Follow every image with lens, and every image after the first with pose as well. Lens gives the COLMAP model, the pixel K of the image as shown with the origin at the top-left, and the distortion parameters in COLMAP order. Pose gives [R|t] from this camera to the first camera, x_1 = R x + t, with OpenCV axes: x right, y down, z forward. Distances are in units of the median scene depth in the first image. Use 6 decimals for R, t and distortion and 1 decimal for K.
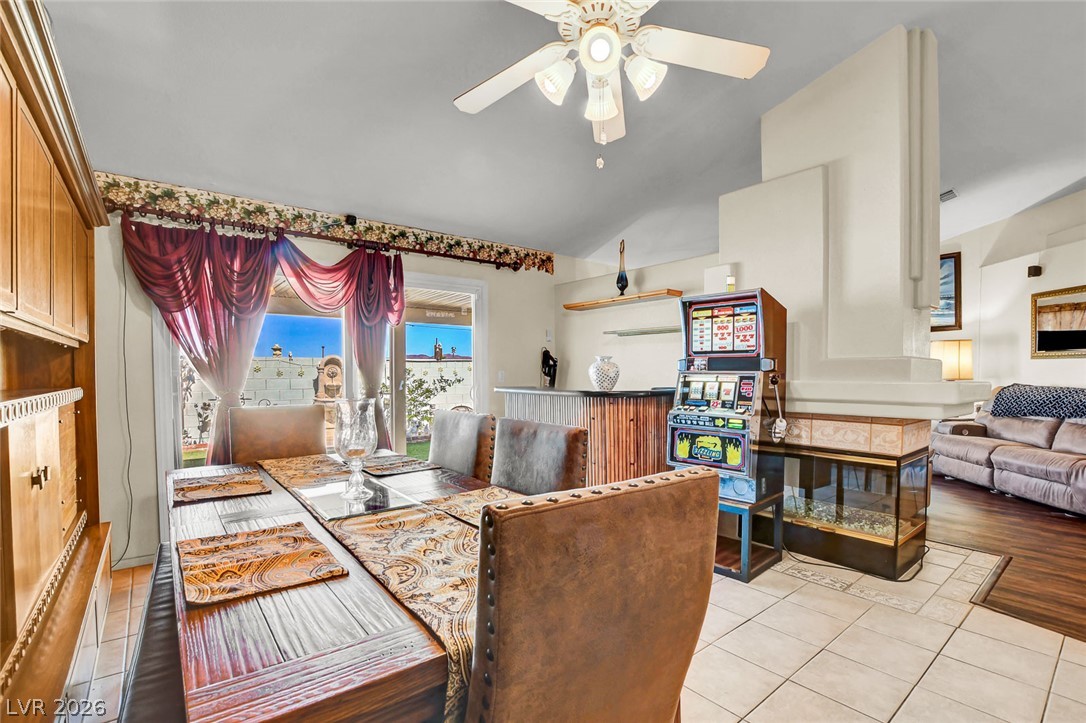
lens RADIAL K [[484.4, 0, 547.4], [0, 484.4, 363.2], [0, 0, 1]] dist [-0.030178, 0.003817]
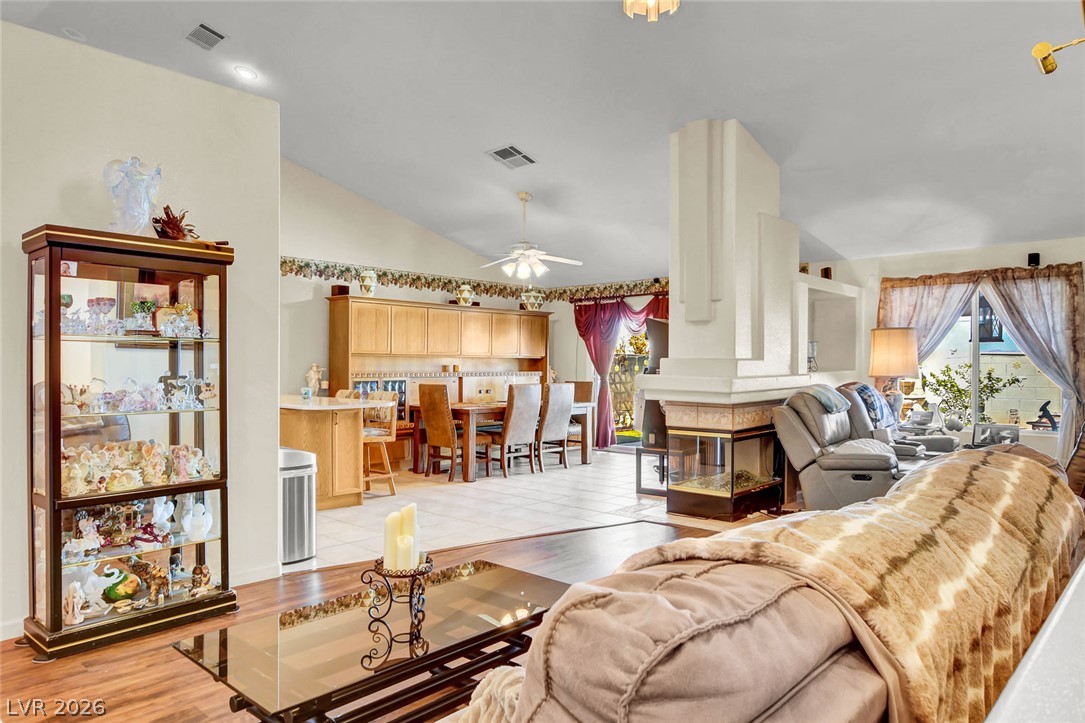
lens RADIAL K [[707.6, 0, 538.7], [0, 707.6, 361.2], [0, 0, 1]] dist [-0.007218, 0.006915]
pose [[0.155659, -0.010972, -0.987750, 1.990281], [-0.005061, 0.999916, -0.011904, 0.026899], [0.987798, 0.006852, 0.155590, 0.169375]]
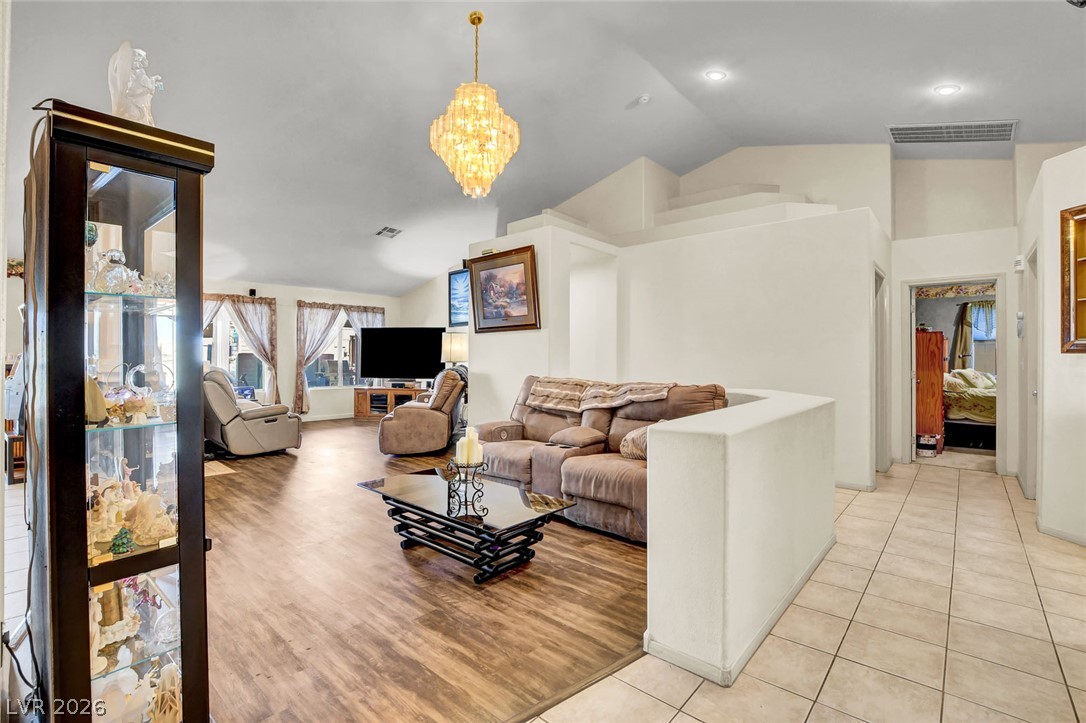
lens RADIAL K [[484.4, 0, 541.8], [0, 484.4, 352.3], [0, 0, 1]] dist [-0.030178, 0.003817]
pose [[0.984834, -0.002685, 0.173478, 1.335681], [0.004180, 0.999957, -0.008255, 0.031905], [-0.173448, 0.008855, 0.984803, -0.632054]]
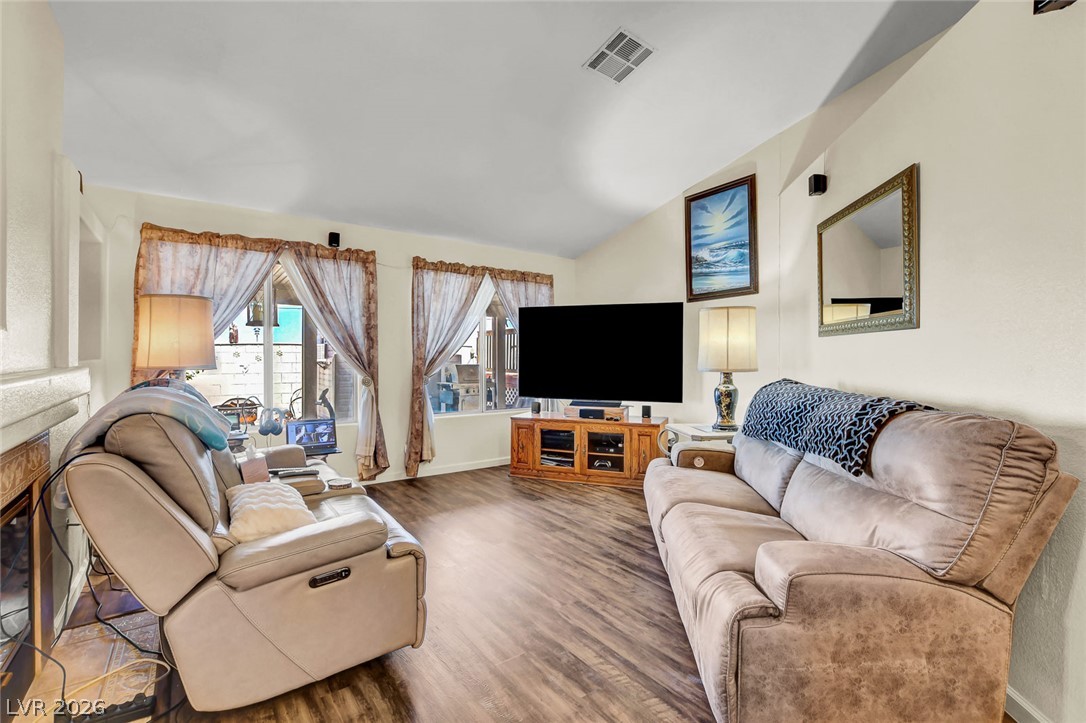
lens RADIAL K [[484.4, 0, 548.6], [0, 484.4, 357.8], [0, 0, 1]] dist [-0.030178, 0.003817]
pose [[0.999721, -0.005268, -0.023018, 0.977468], [0.005239, 0.999985, -0.001317, 0.027901], [0.023024, 0.001196, 0.999734, 0.542278]]
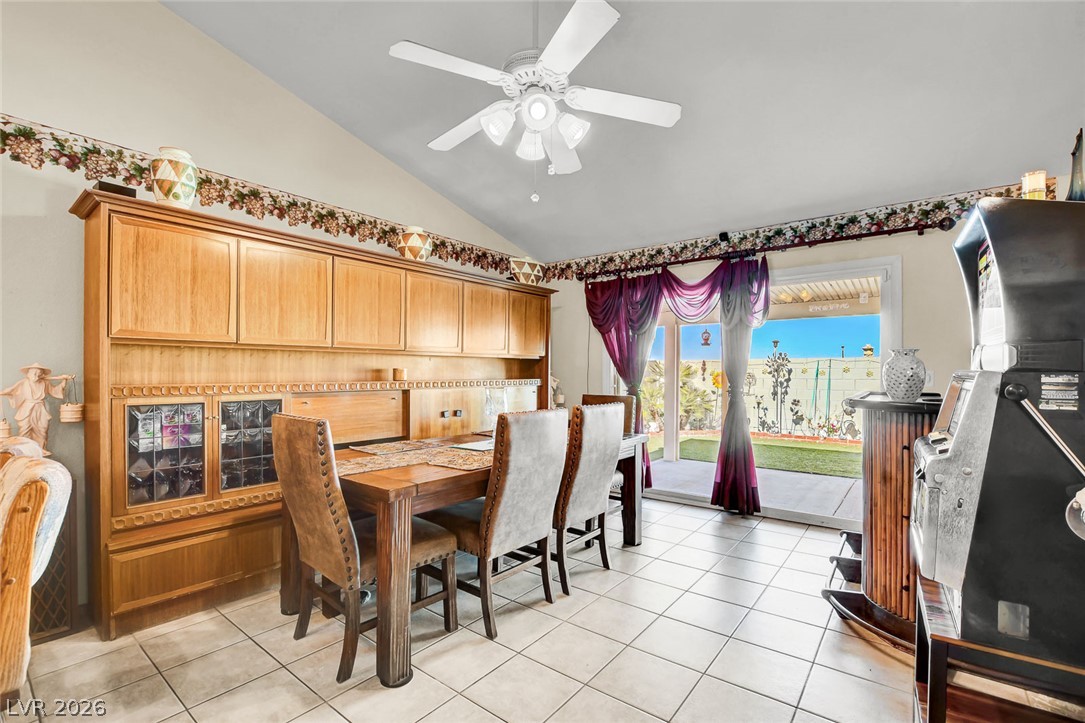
lens RADIAL K [[483.9, 0, 538.0], [0, 483.9, 367.1], [0, 0, 1]] dist [-0.030178, 0.003817]
pose [[0.223861, -0.018175, -0.974452, 0.556853], [-0.001889, 0.999816, -0.019082, 0.026935], [0.974619, 0.006112, 0.223786, 0.317476]]
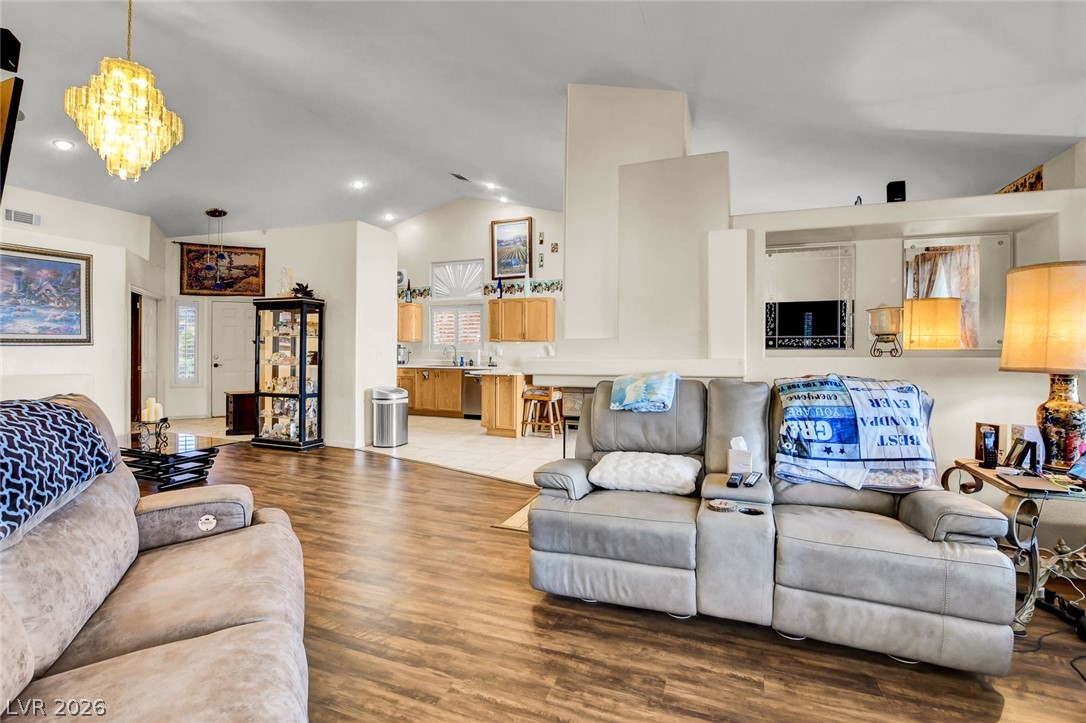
lens RADIAL K [[484.4, 0, 529.6], [0, 484.4, 348.7], [0, 0, 1]] dist [-0.030178, 0.003817]
pose [[-0.872798, -0.011440, -0.487948, 1.130604], [-0.014349, 0.999895, 0.002224, 0.016537], [0.487871, 0.008943, -0.872870, 1.525834]]
